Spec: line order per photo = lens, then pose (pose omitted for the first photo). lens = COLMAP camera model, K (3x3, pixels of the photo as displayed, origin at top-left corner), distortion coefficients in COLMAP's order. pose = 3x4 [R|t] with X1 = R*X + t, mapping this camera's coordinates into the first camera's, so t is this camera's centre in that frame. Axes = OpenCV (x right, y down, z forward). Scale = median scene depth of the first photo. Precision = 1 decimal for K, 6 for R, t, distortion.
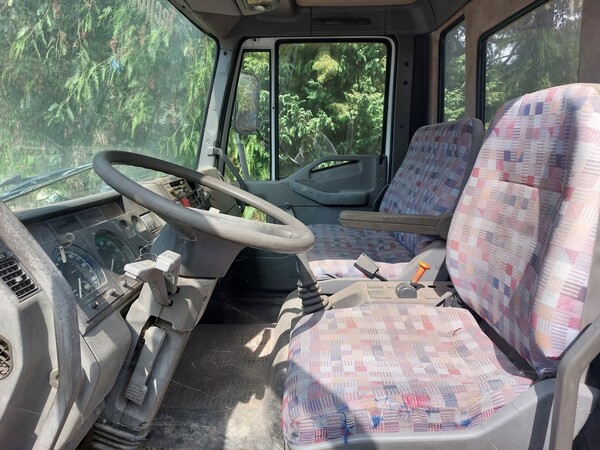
lens RADIAL K [[436.8, 0, 299.7], [0, 436.8, 222.1], [0, 0, 1]] dist [0.060374, -0.025892]
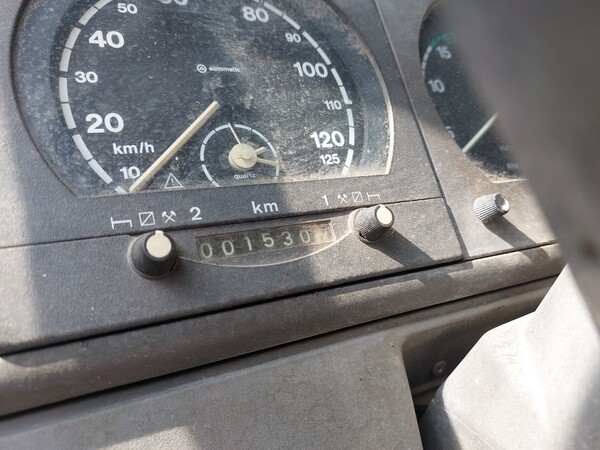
lens RADIAL K [[436.8, 0, 299.9], [0, 436.8, 219.9], [0, 0, 1]] dist [0.060374, -0.025892]
pose [[0.481697, 0.204625, -0.852113, -0.188577], [-0.149048, 0.977320, 0.150436, 0.086898], [0.863570, 0.054541, 0.501271, 0.568417]]
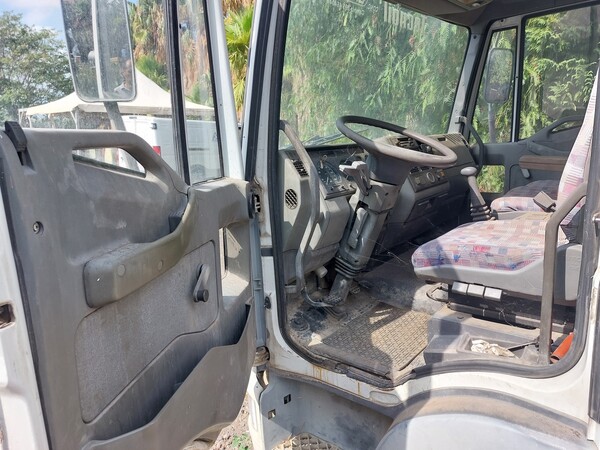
lens RADIAL K [[436.8, 0, 304.4], [0, 436.8, 223.0], [0, 0, 1]] dist [0.060374, -0.025892]
pose [[0.780981, 0.086968, -0.618470, 0.459097], [-0.061849, 0.996159, 0.061977, 0.141505], [0.621484, -0.010151, 0.783361, -0.448414]]
